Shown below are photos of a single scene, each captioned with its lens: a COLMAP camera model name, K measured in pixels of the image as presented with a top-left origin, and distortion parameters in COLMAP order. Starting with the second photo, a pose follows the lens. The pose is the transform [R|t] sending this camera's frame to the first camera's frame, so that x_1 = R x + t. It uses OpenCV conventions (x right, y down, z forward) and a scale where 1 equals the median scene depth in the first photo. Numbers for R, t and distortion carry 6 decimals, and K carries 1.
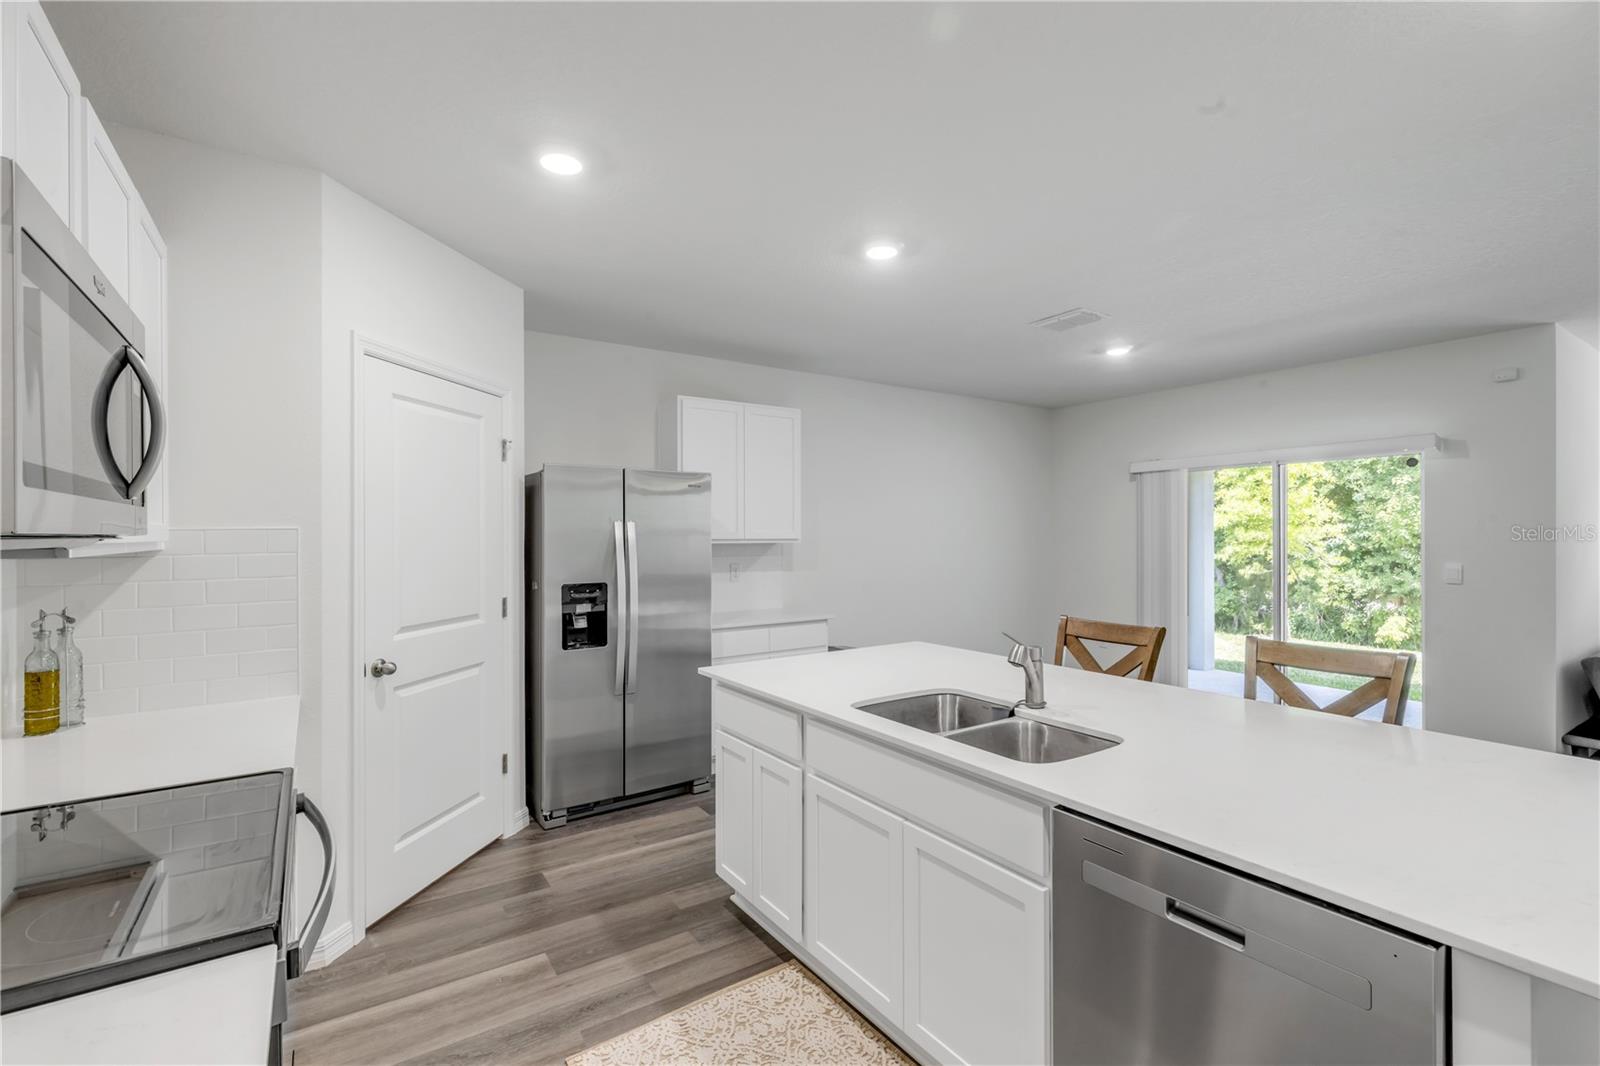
lens RADIAL K [[715.9, 0, 798.5], [0, 715.9, 533.0], [0, 0, 1]] dist [0.002732, -0.000079]
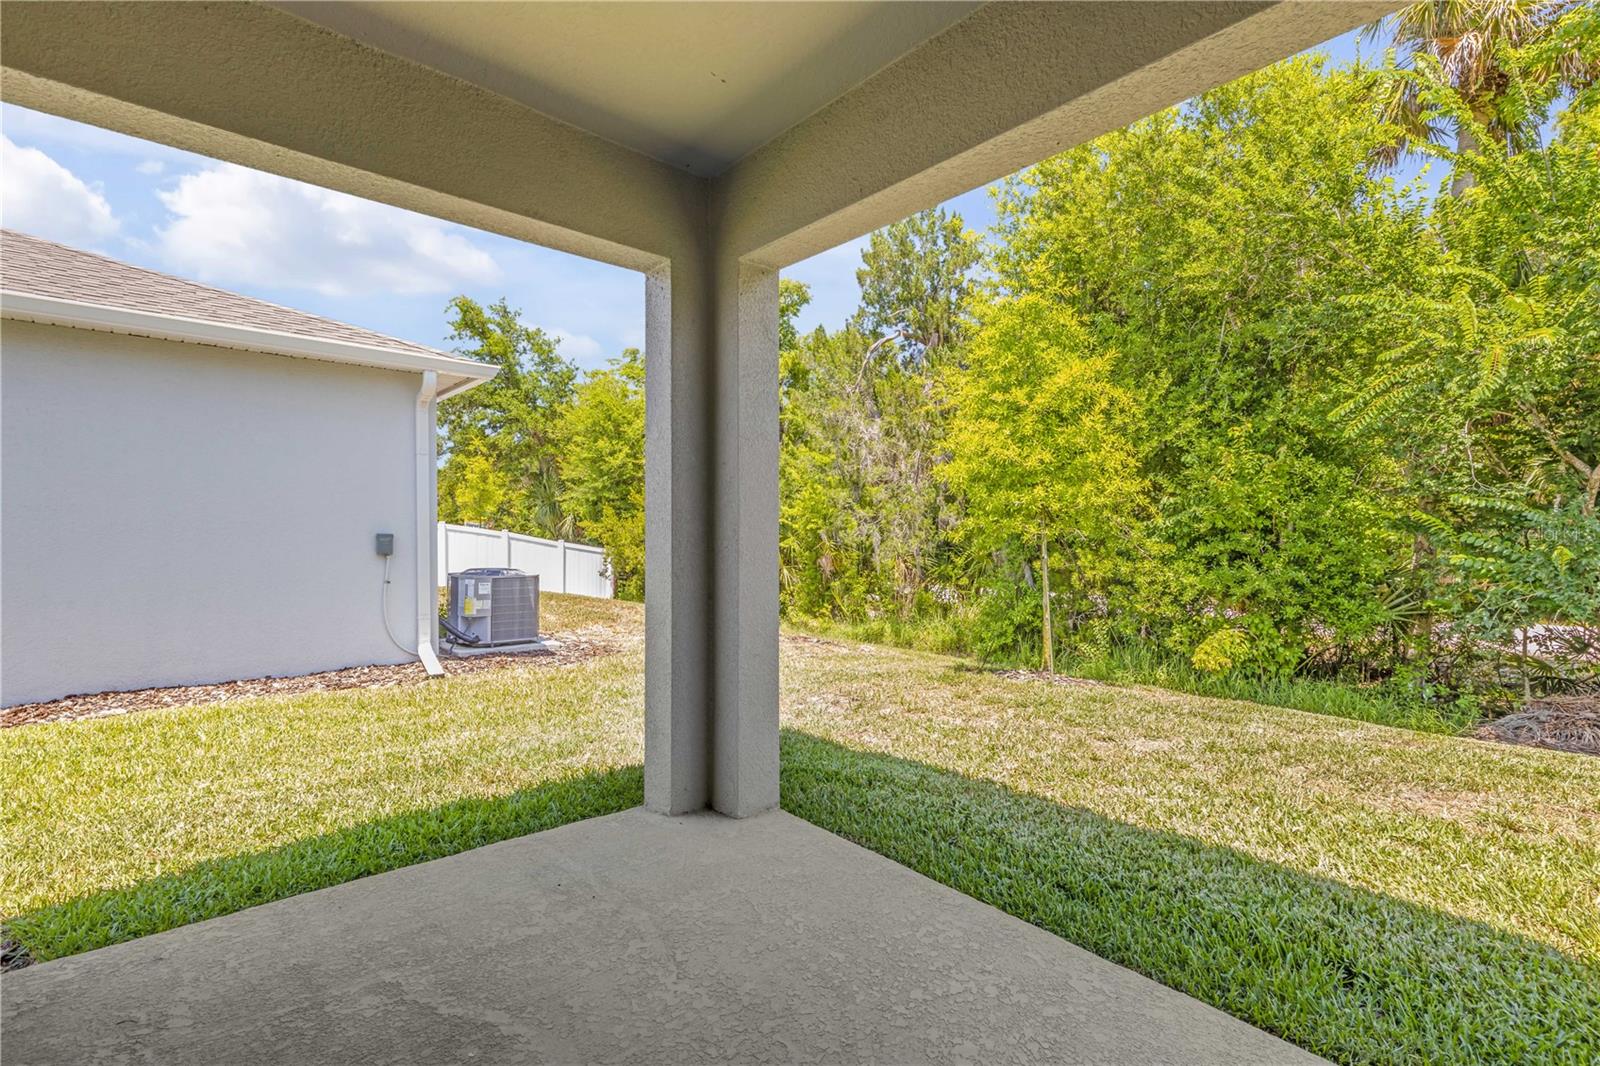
lens RADIAL K [[715.9, 0, 798.5], [0, 715.9, 533.0], [0, 0, 1]] dist [0.002732, -0.000079]
pose [[0.990388, 0.001783, 0.138302, 1.271355], [-0.001460, 0.999996, -0.002437, 0.104446], [-0.138306, 0.002212, 0.990387, 1.489493]]
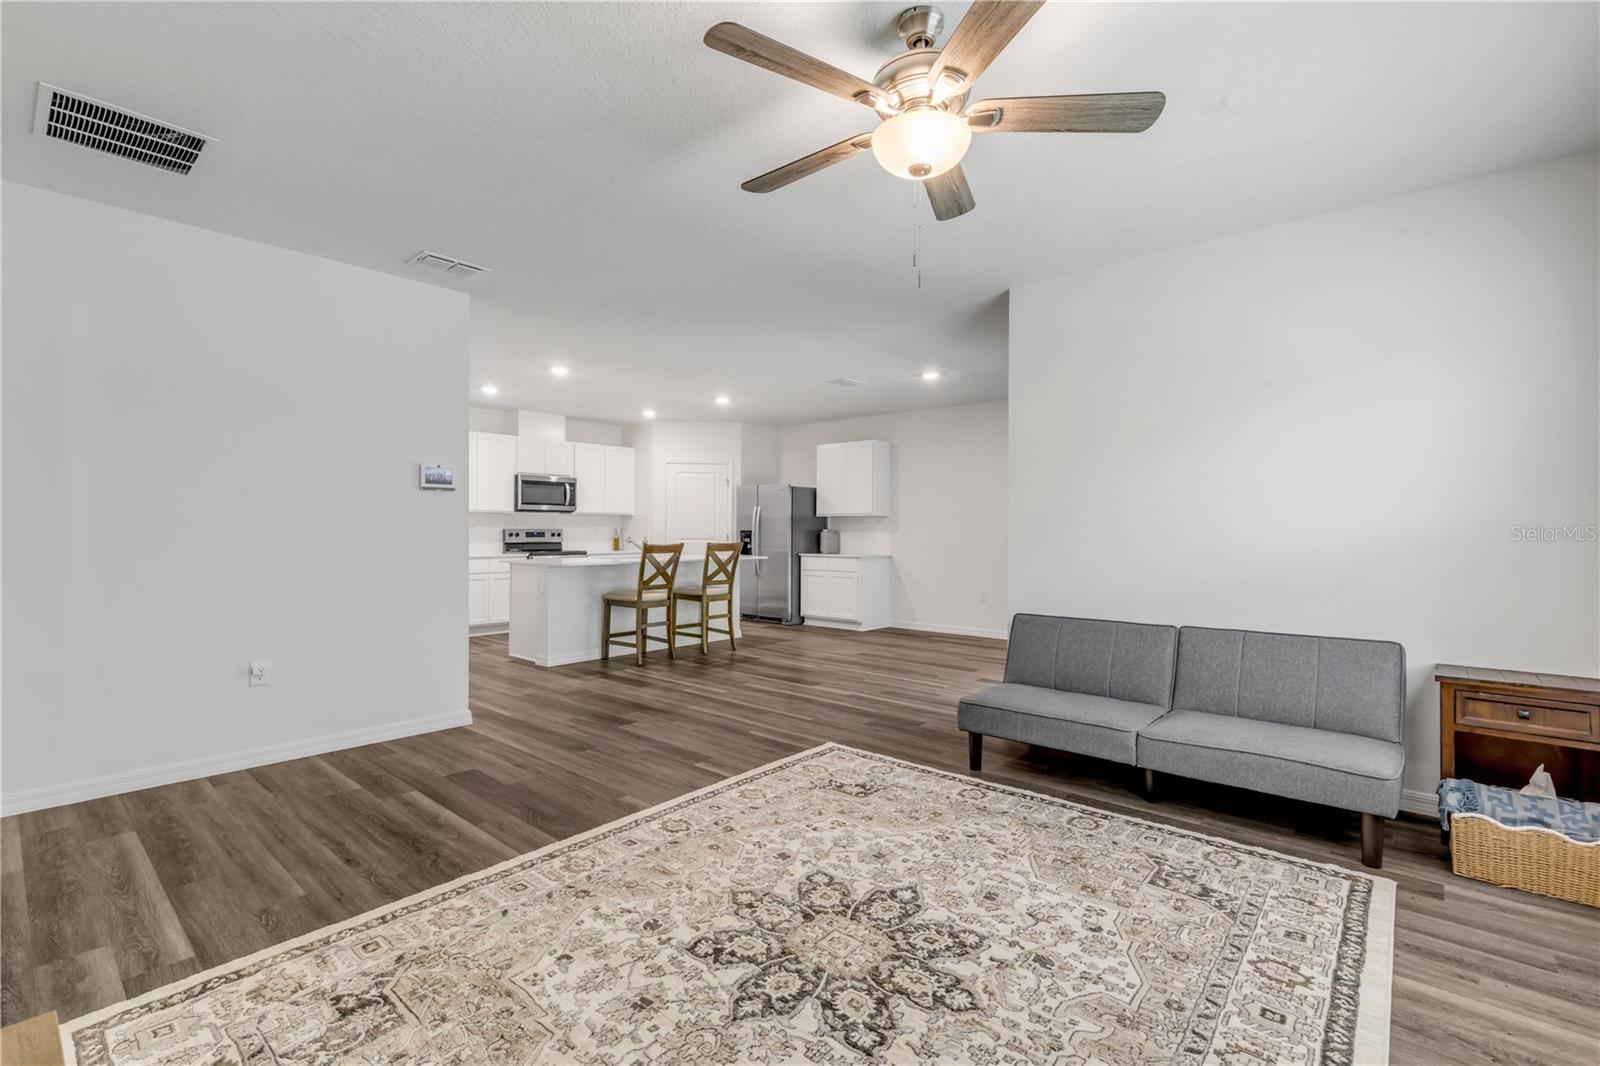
lens RADIAL K [[722.6, 0, 798.5], [0, 722.6, 534.9], [0, 0, 1]] dist [0.004280, 0.000054]
pose [[0.253115, 0.008880, -0.967395, 2.354509], [-0.004637, 0.999958, 0.007965, 0.065104], [0.967425, 0.002470, 0.253145, 0.523007]]
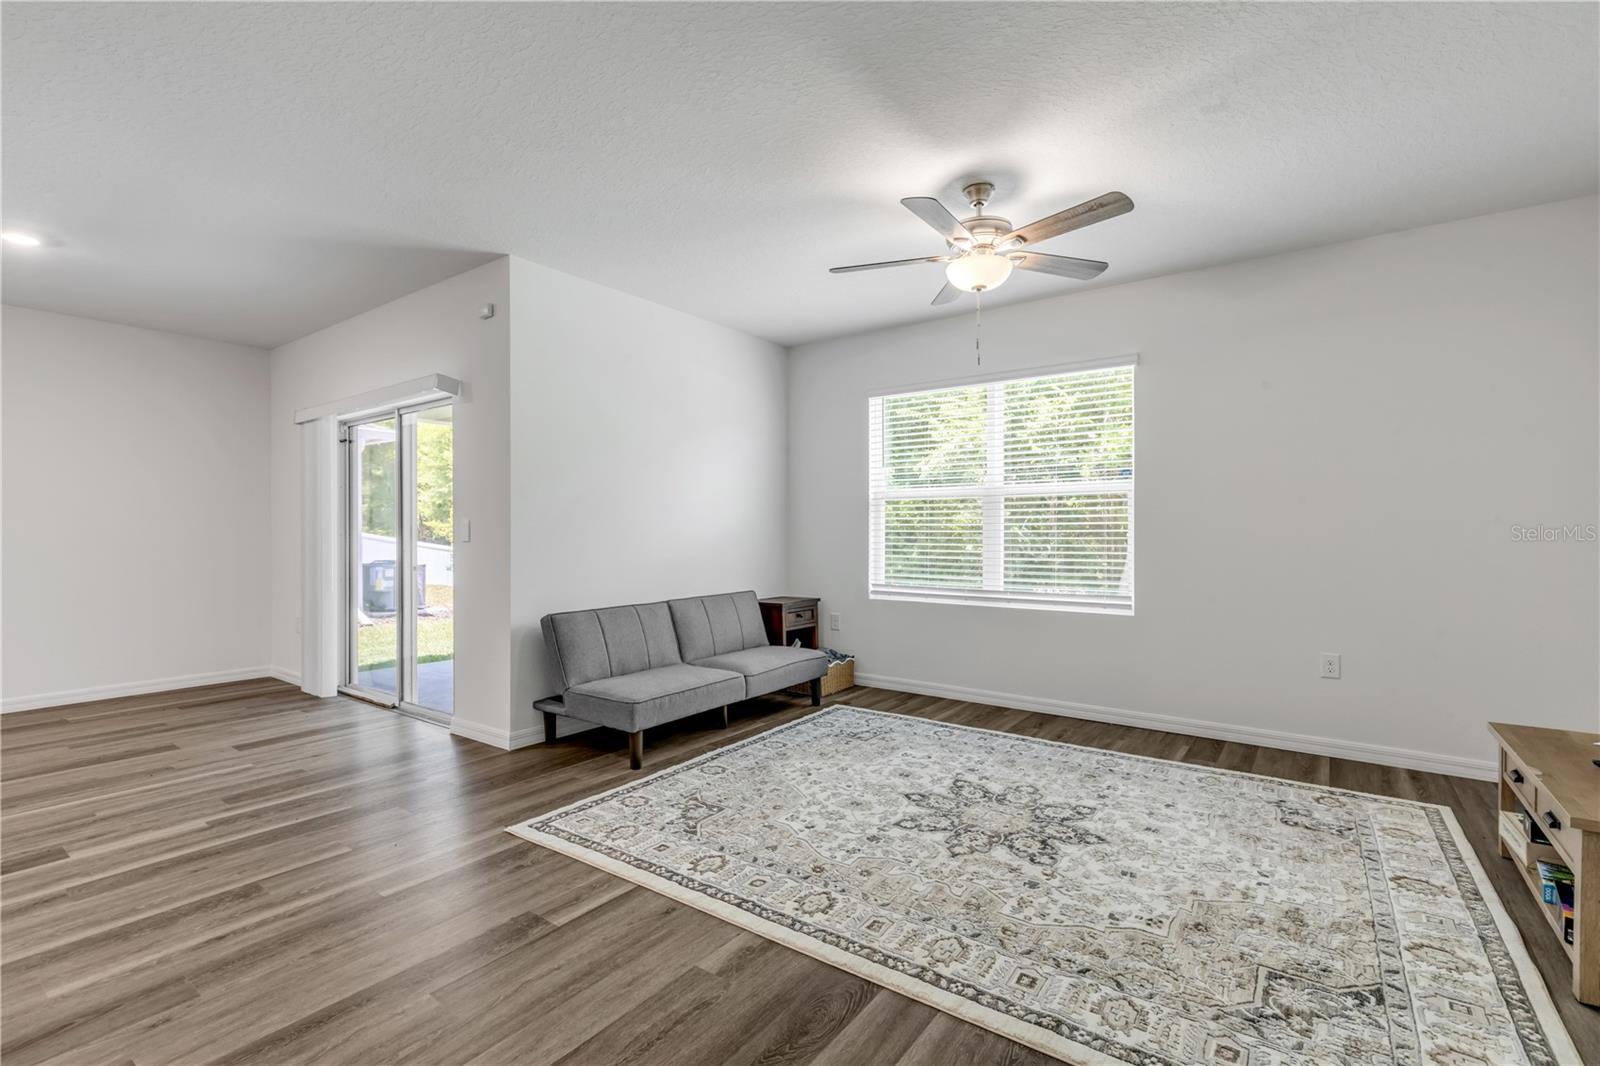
lens RADIAL K [[718.4, 0, 800.0], [0, 718.4, 533.0], [0, 0, 1]] dist [0.004393, -0.000133]
pose [[0.940664, -0.001629, 0.339336, 1.292593], [0.000516, 0.999994, 0.003371, 0.072977], [-0.339340, -0.002996, 0.940659, 0.000157]]
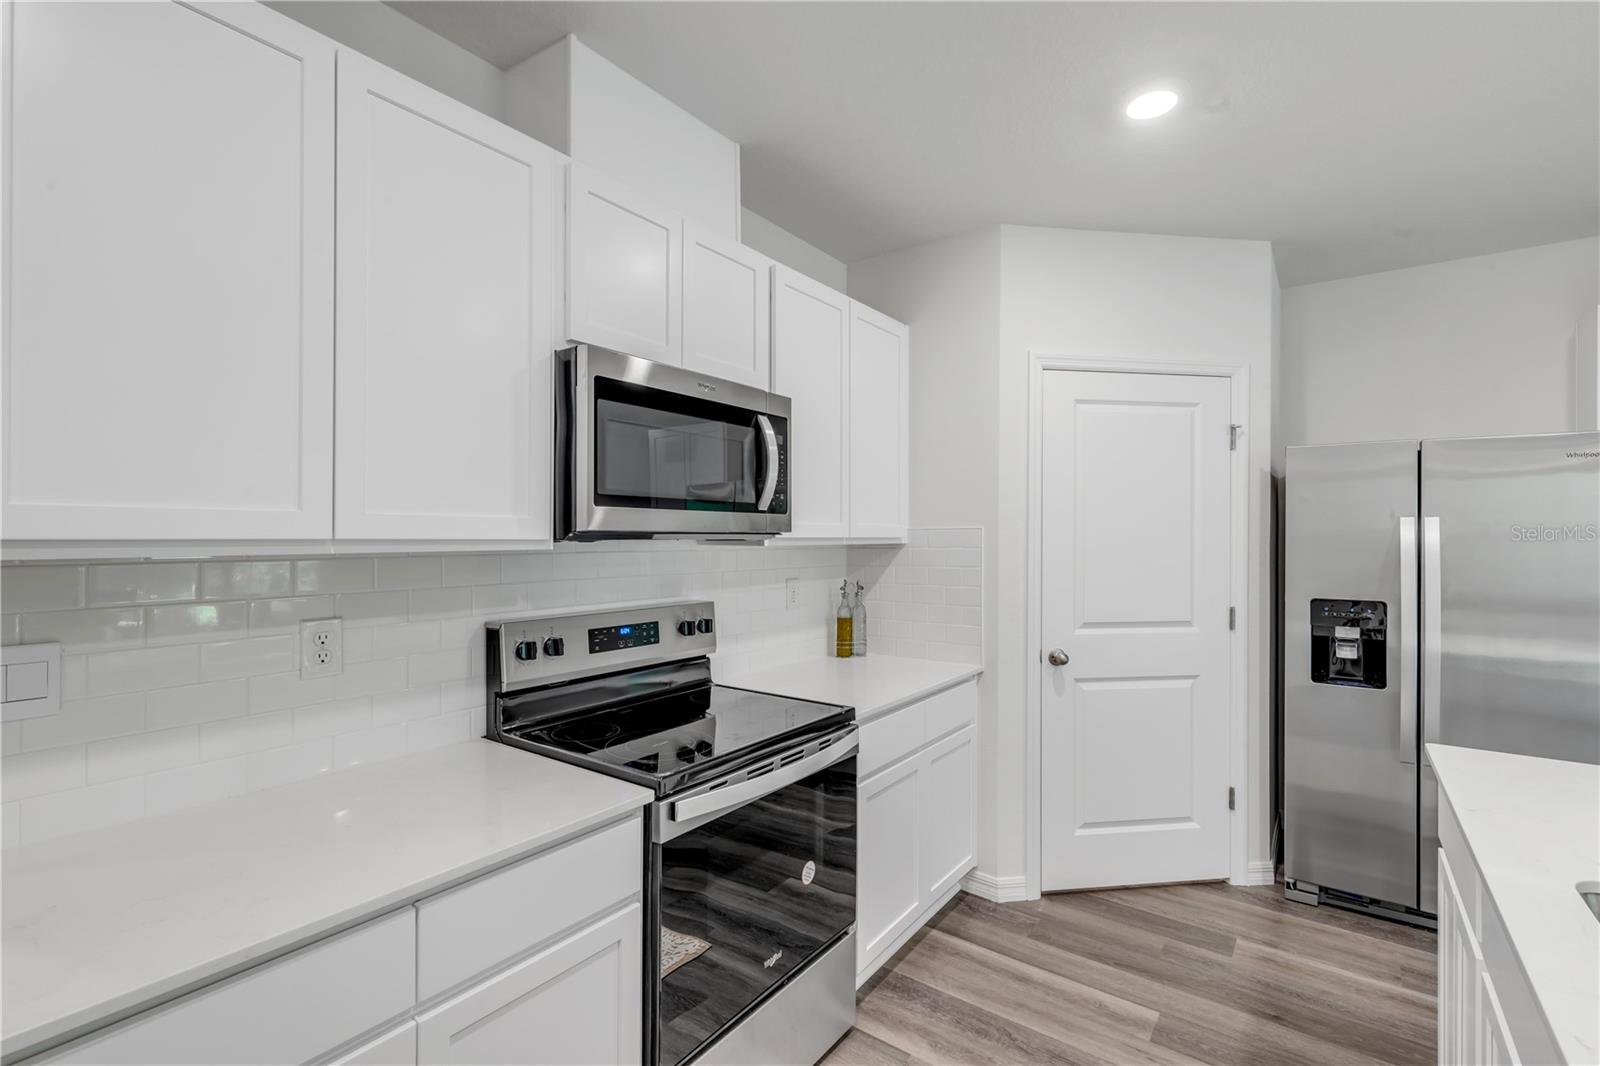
lens RADIAL K [[715.9, 0, 798.5], [0, 715.9, 533.0], [0, 0, 1]] dist [0.002732, -0.000079]
pose [[0.333636, -0.000206, -0.942702, 0.225595], [-0.004559, 0.999988, -0.001832, 0.004009], [0.942691, 0.004909, 0.333631, 0.204534]]
